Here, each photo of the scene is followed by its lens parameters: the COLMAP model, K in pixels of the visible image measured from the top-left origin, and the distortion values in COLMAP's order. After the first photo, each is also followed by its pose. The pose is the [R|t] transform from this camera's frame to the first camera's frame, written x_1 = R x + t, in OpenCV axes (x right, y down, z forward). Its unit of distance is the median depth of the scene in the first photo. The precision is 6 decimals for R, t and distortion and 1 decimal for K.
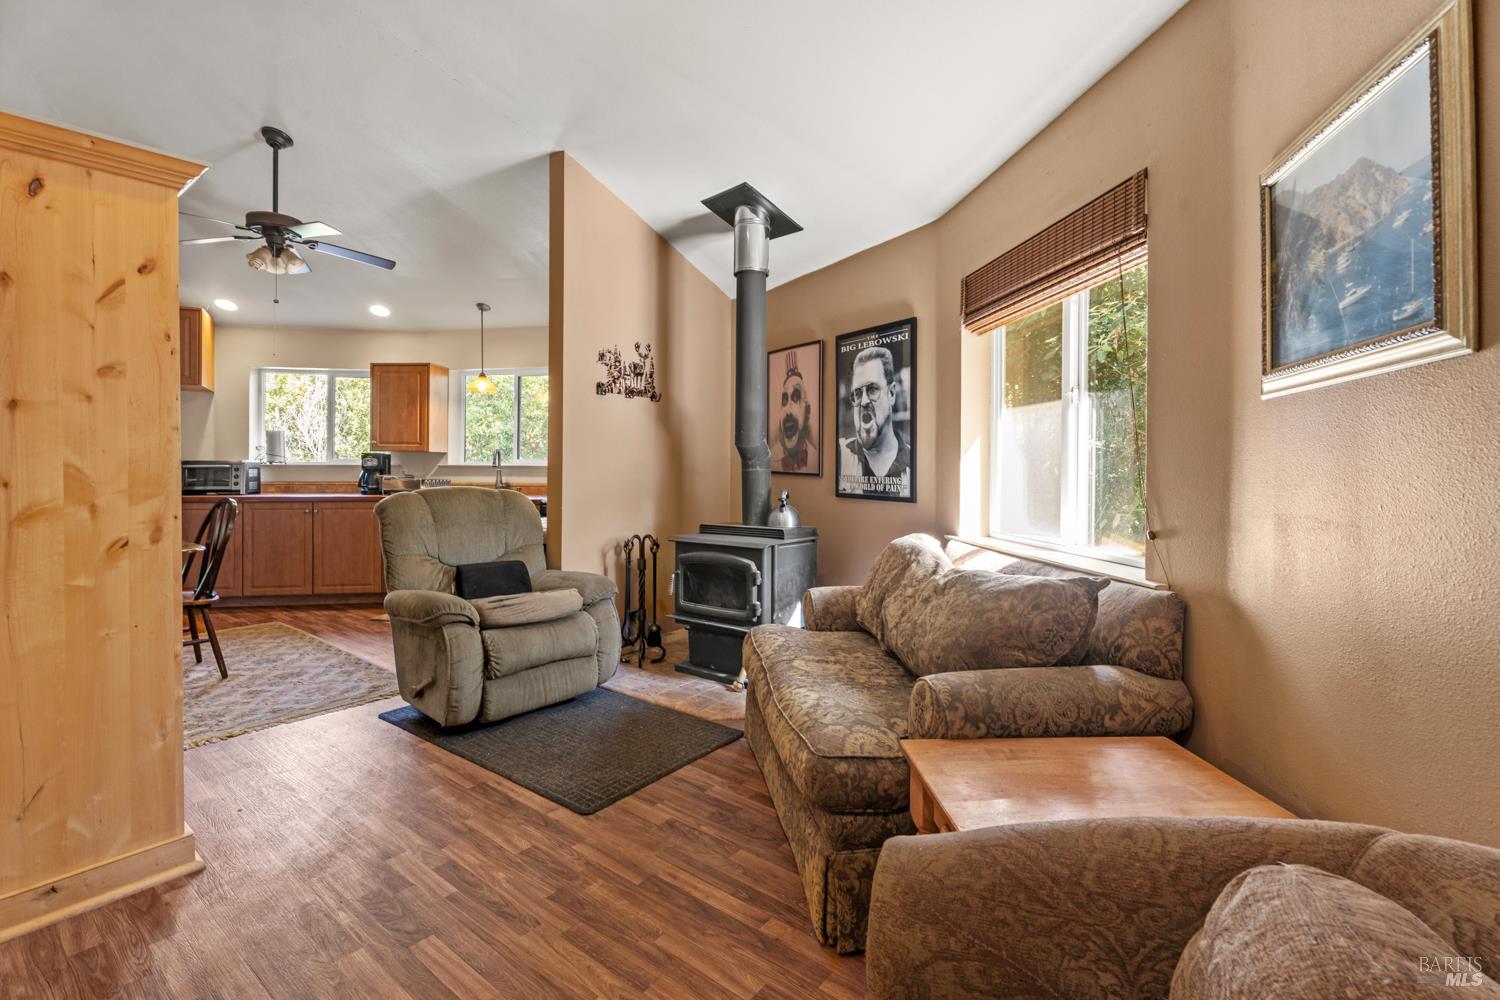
lens RADIAL K [[697.5, 0, 744.5], [0, 697.5, 465.2], [0, 0, 1]] dist [0.001342, 0.000172]
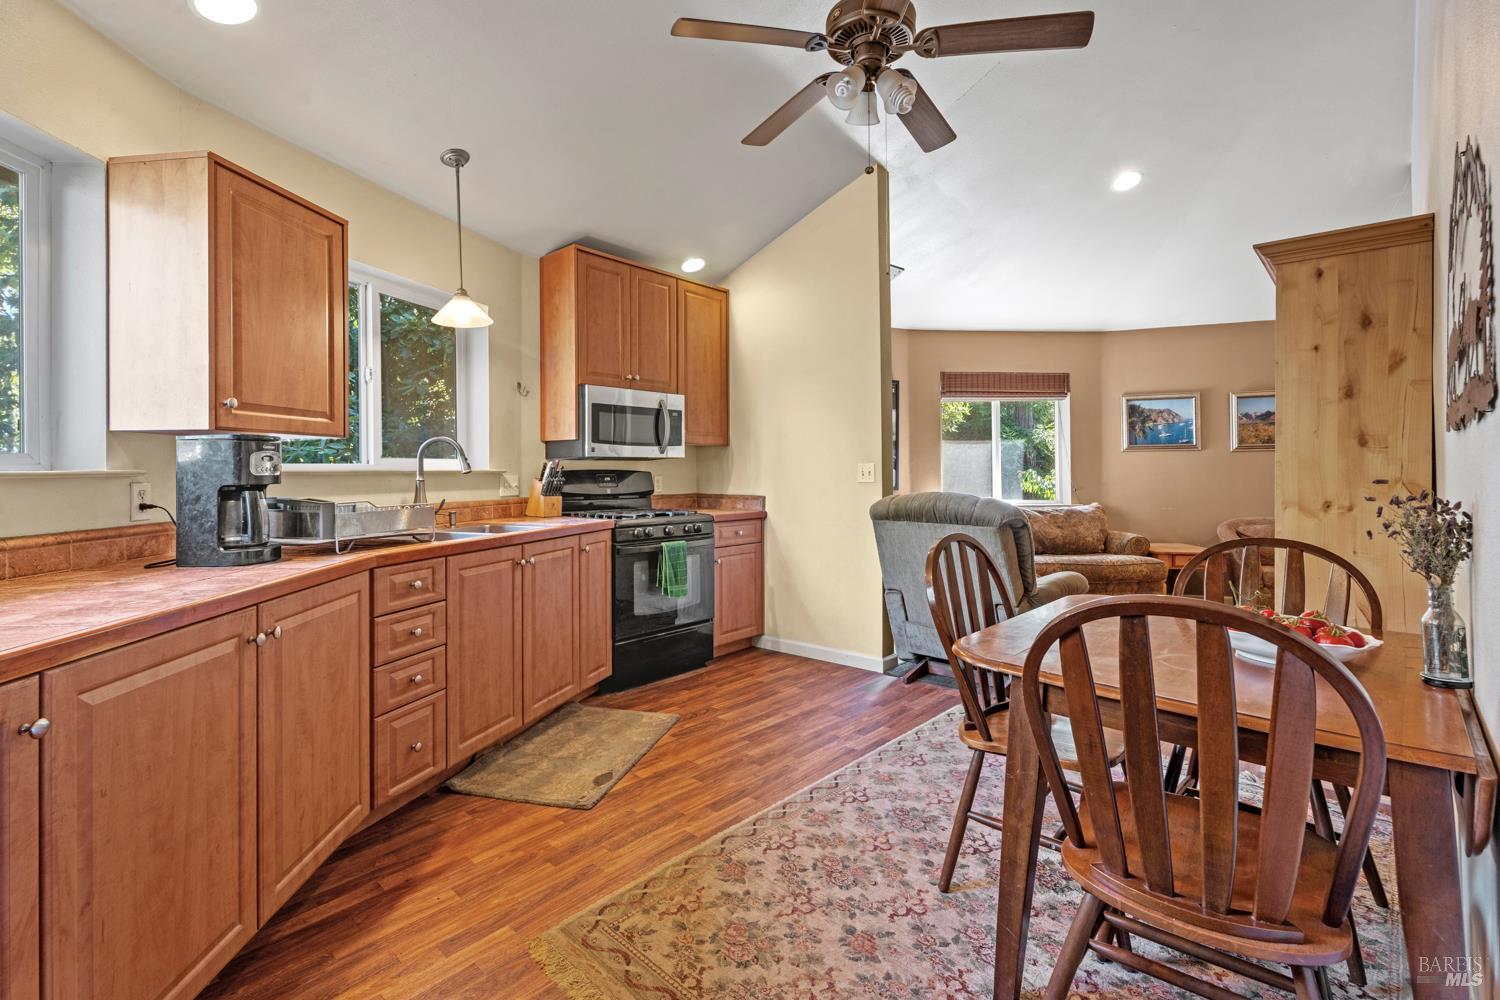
lens RADIAL K [[679.7, 0, 754.1], [0, 679.7, 470.5], [0, 0, 1]] dist [0.008677, 0.000133]
pose [[0.050105, -0.007258, 0.998718, -1.360595], [-0.001219, 0.999972, 0.007328, -0.005628], [-0.998743, -0.001585, 0.050095, 1.205330]]
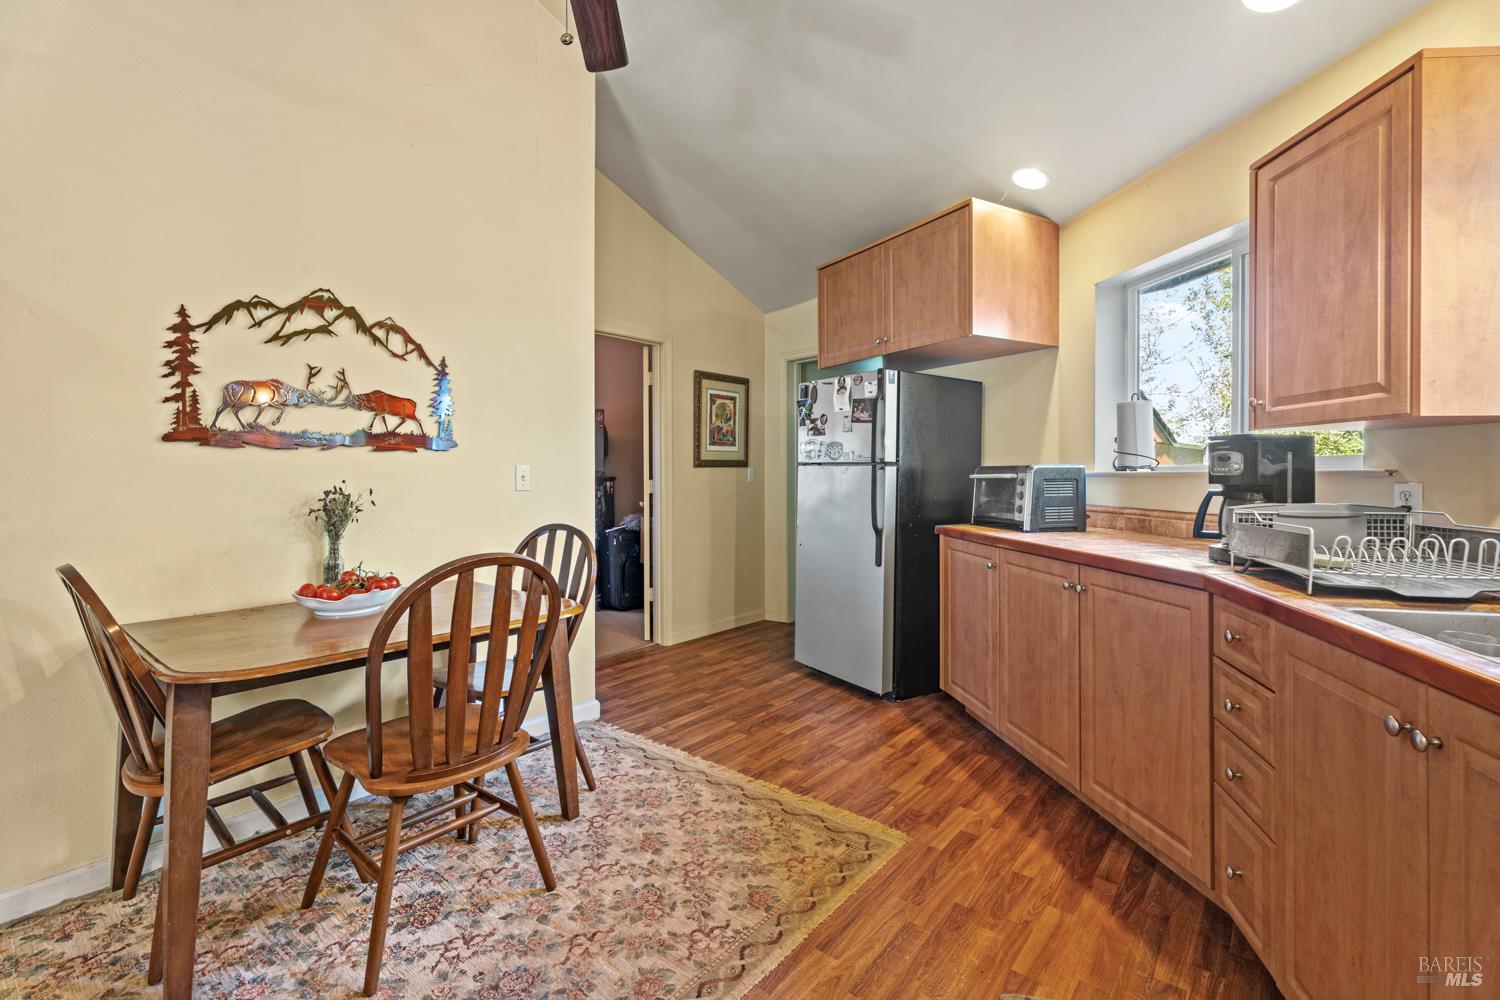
lens RADIAL K [[679.7, 0, 754.1], [0, 679.7, 470.5], [0, 0, 1]] dist [0.008677, 0.000133]
pose [[0.011344, -0.008296, -0.999901, -0.347091], [0.007766, 0.999936, -0.008209, 0.000343], [0.999905, -0.007672, 0.011408, 1.238522]]
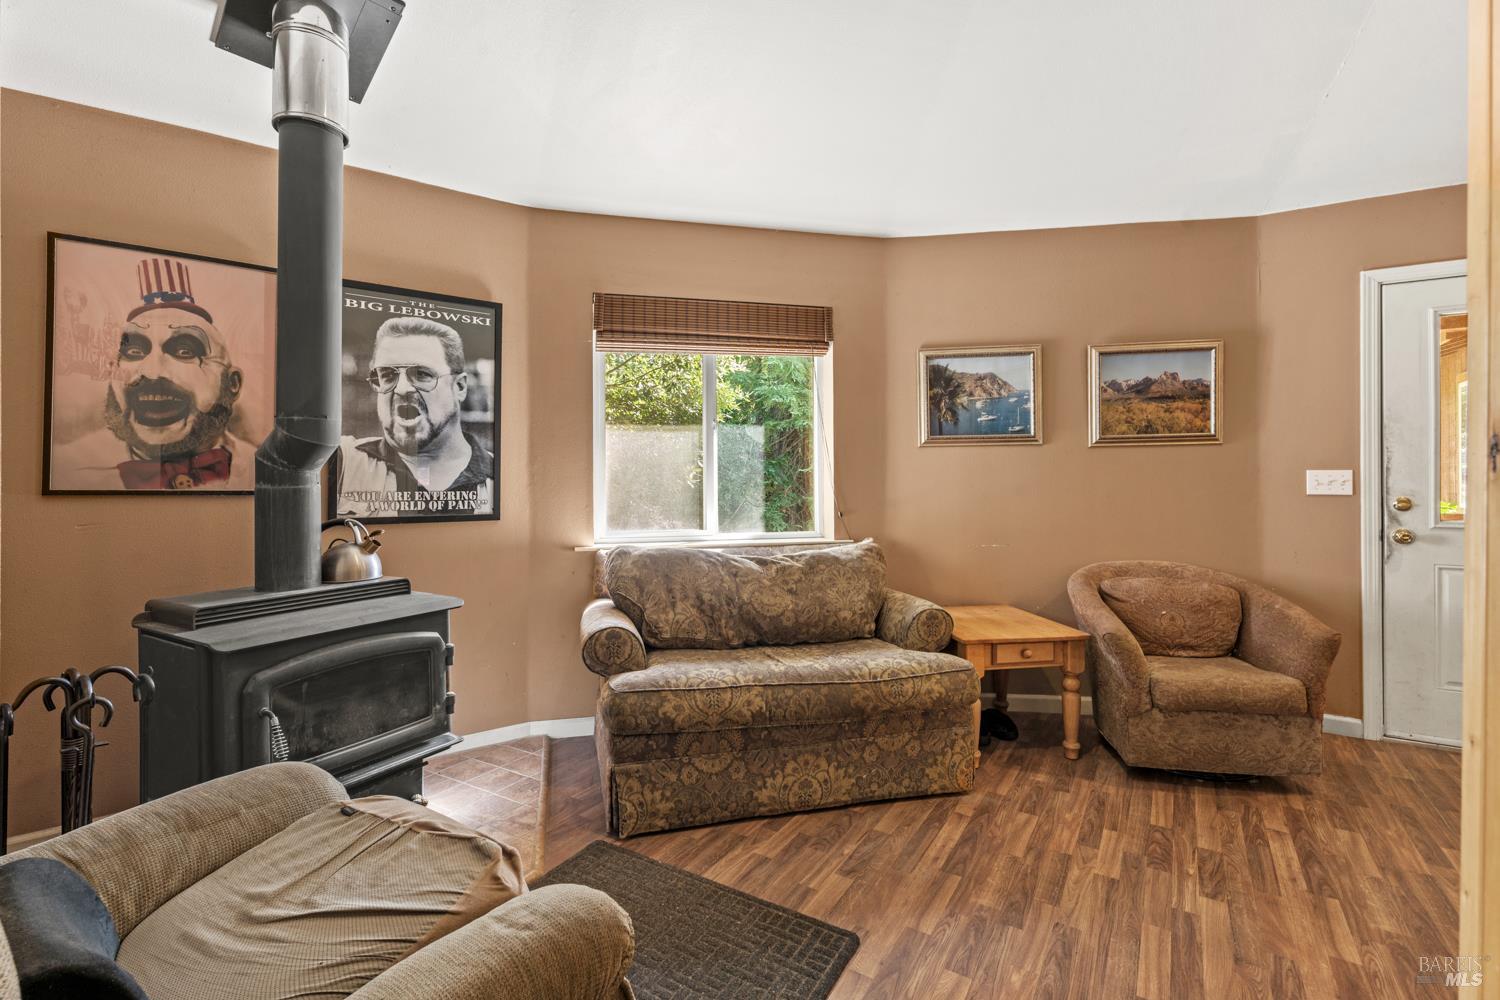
lens RADIAL K [[679.7, 0, 754.1], [0, 679.7, 470.5], [0, 0, 1]] dist [0.008677, 0.000133]
pose [[-0.123771, -0.004892, 0.992299, -0.594034], [-0.002705, 0.999986, 0.004592, -0.010762], [-0.992307, -0.002116, -0.123782, 0.750907]]
